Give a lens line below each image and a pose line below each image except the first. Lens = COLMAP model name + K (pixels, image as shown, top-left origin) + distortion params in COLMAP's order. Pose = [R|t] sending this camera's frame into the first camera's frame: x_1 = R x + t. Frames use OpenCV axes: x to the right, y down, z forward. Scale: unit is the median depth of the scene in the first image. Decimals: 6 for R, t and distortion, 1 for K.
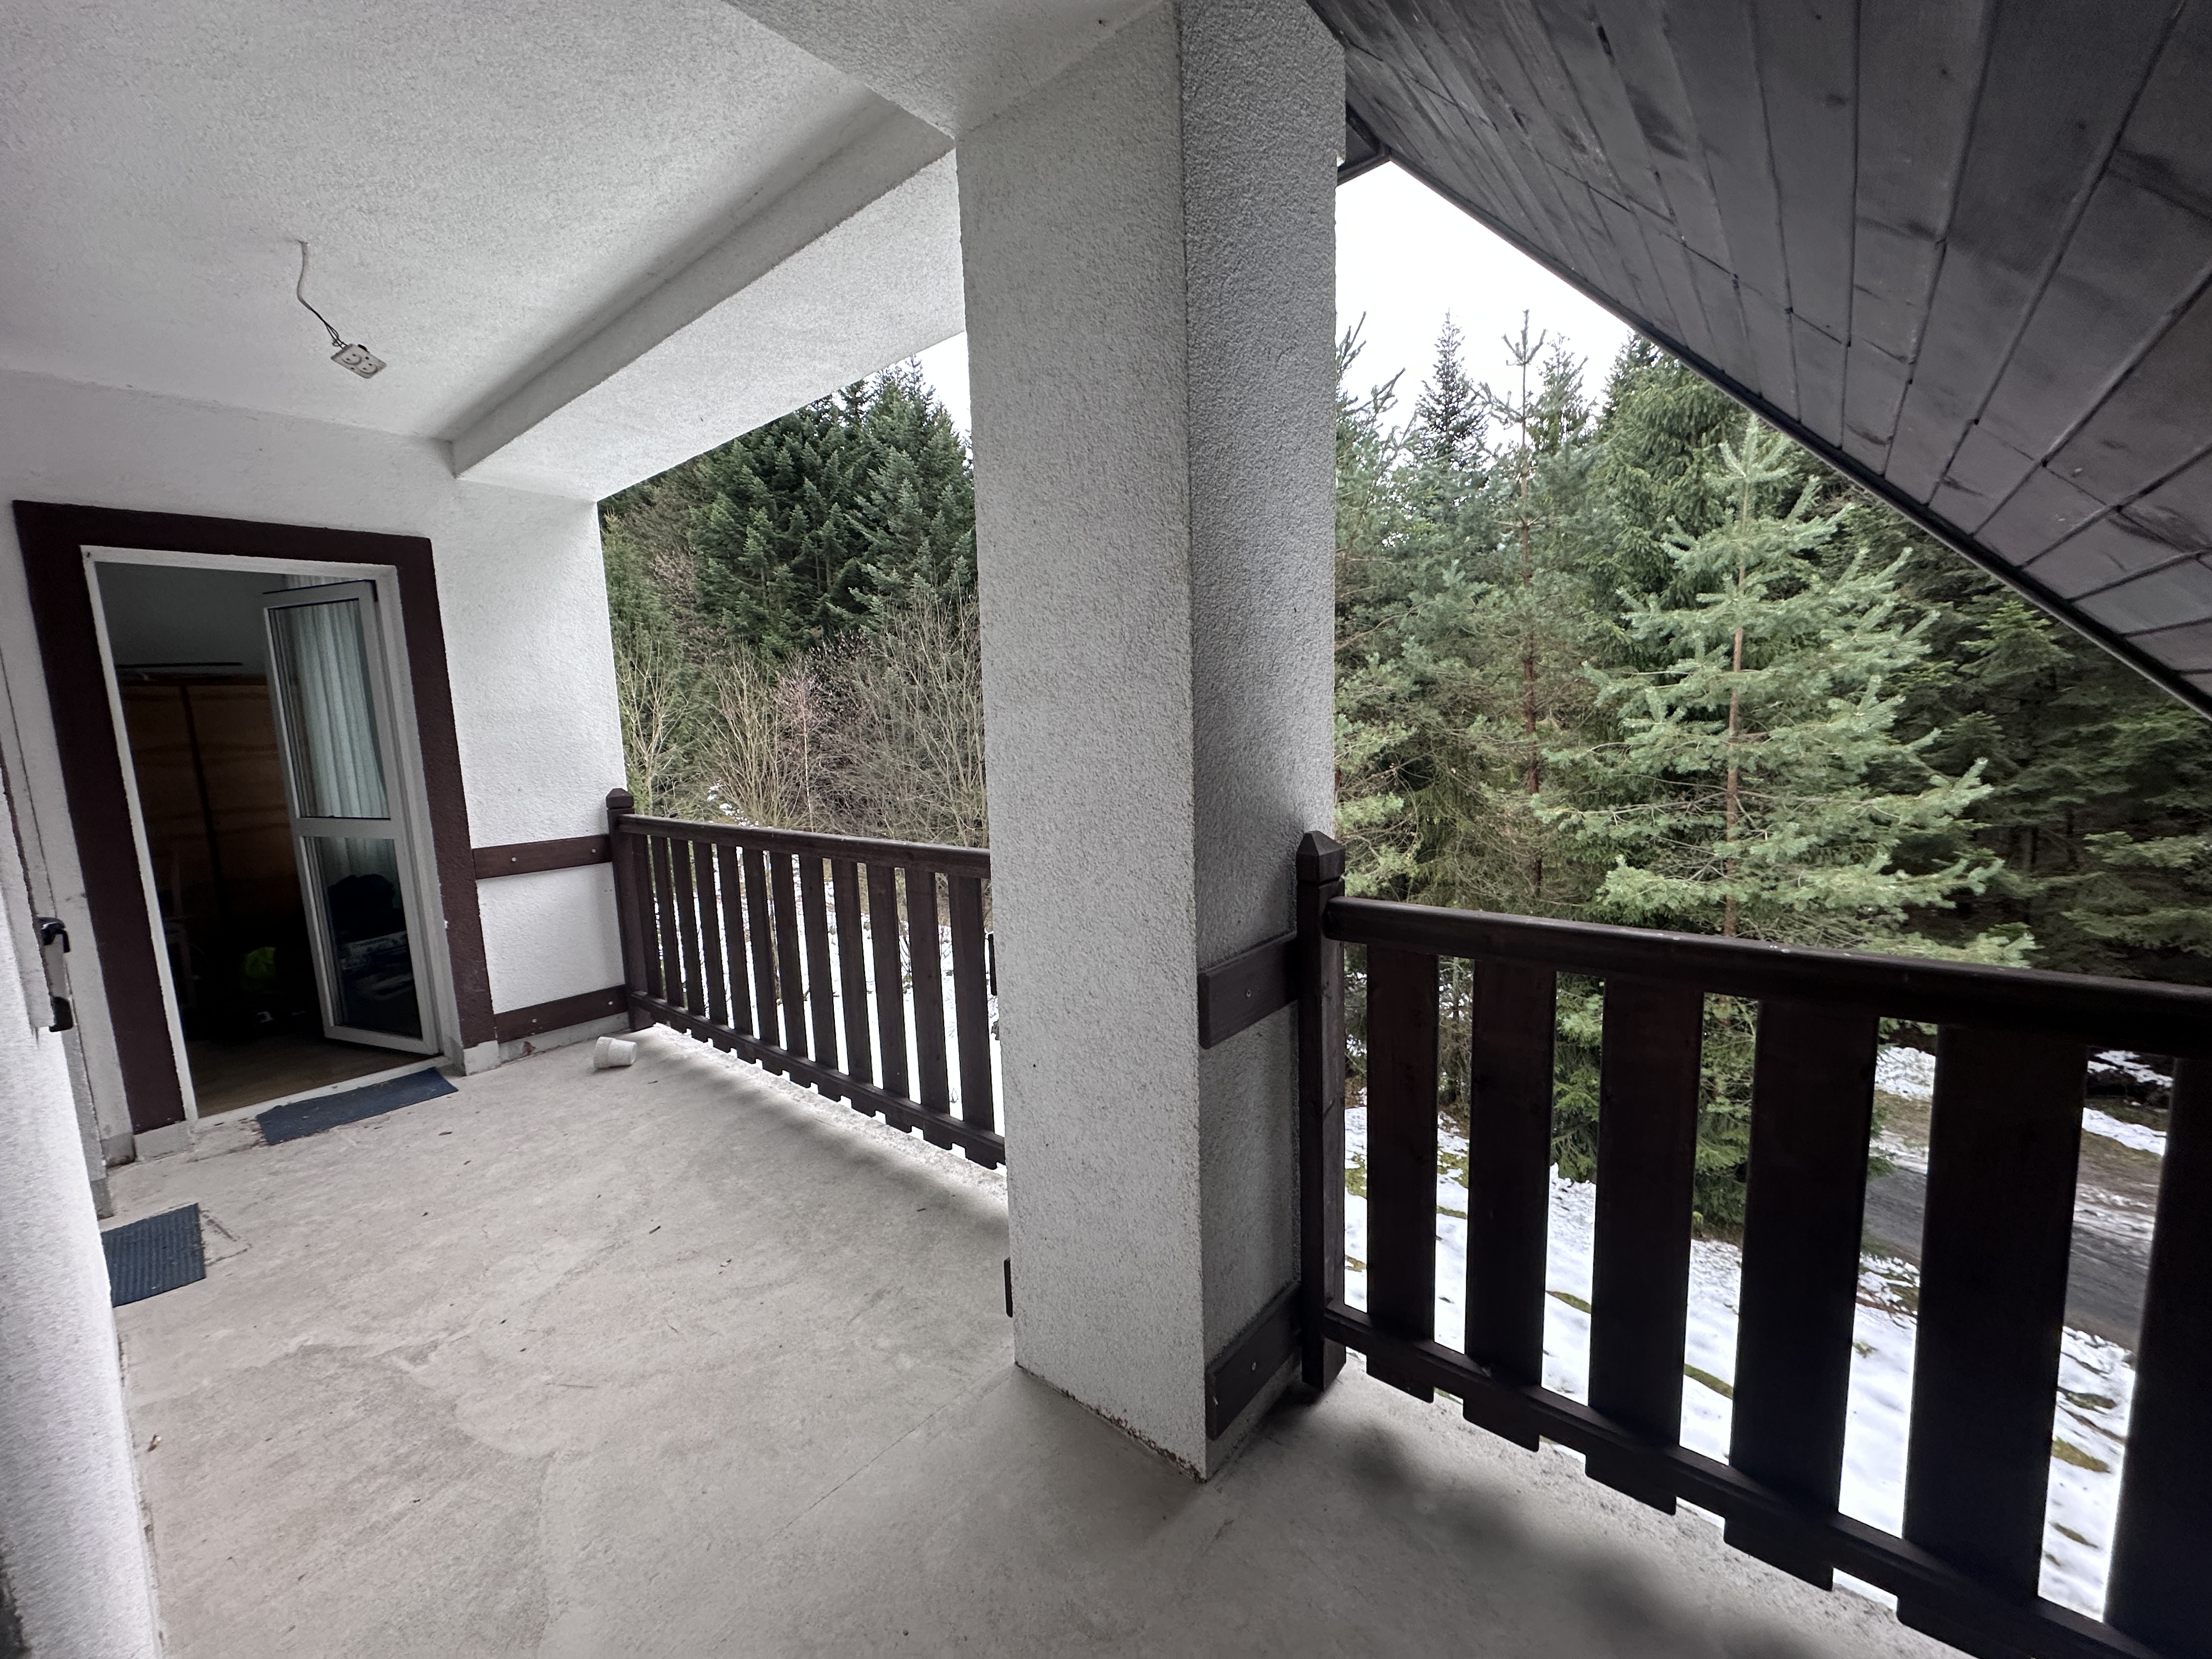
lens RADIAL K [[881.4, 0, 1096.3], [0, 881.4, 835.2], [0, 0, 1]] dist [-0.000376, 0.000077]
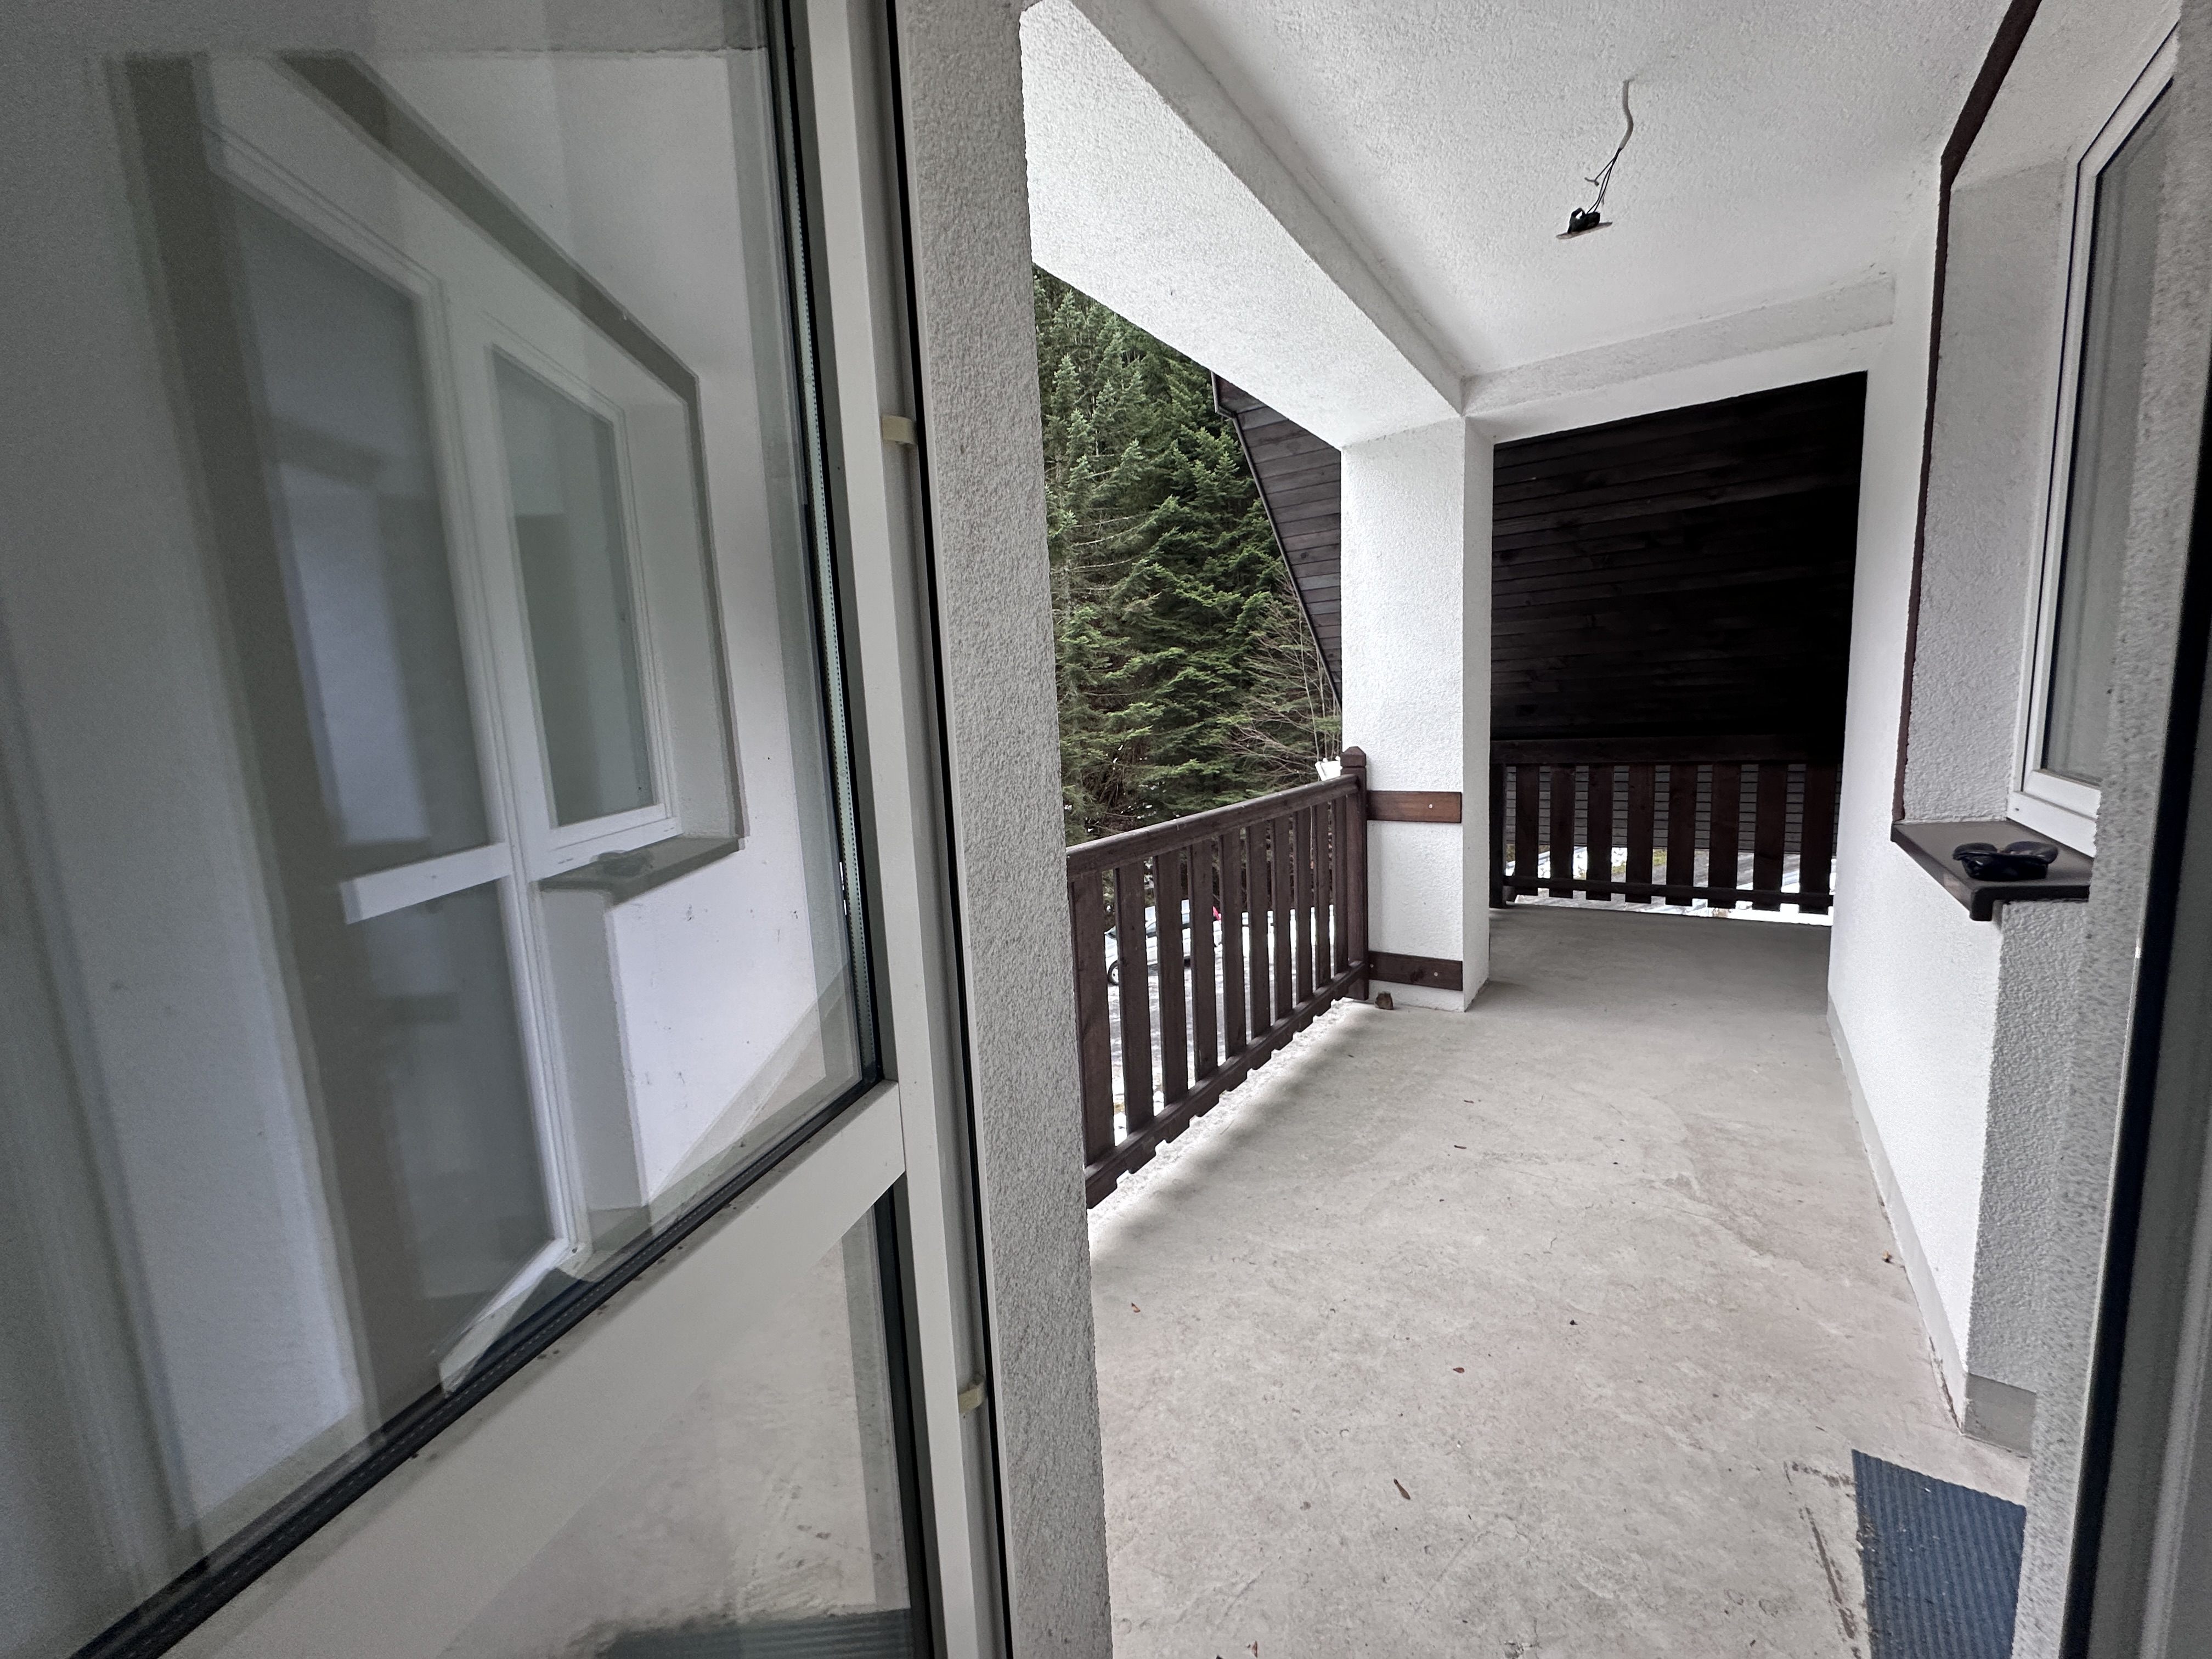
lens RADIAL K [[881.4, 0, 1096.3], [0, 881.4, 828.2], [0, 0, 1]] dist [-0.000376, 0.000077]
pose [[-0.091591, -0.087402, 0.991954, -1.553879], [0.193408, 0.975610, 0.103820, -0.136445], [-0.976834, 0.201361, -0.072452, 1.489745]]
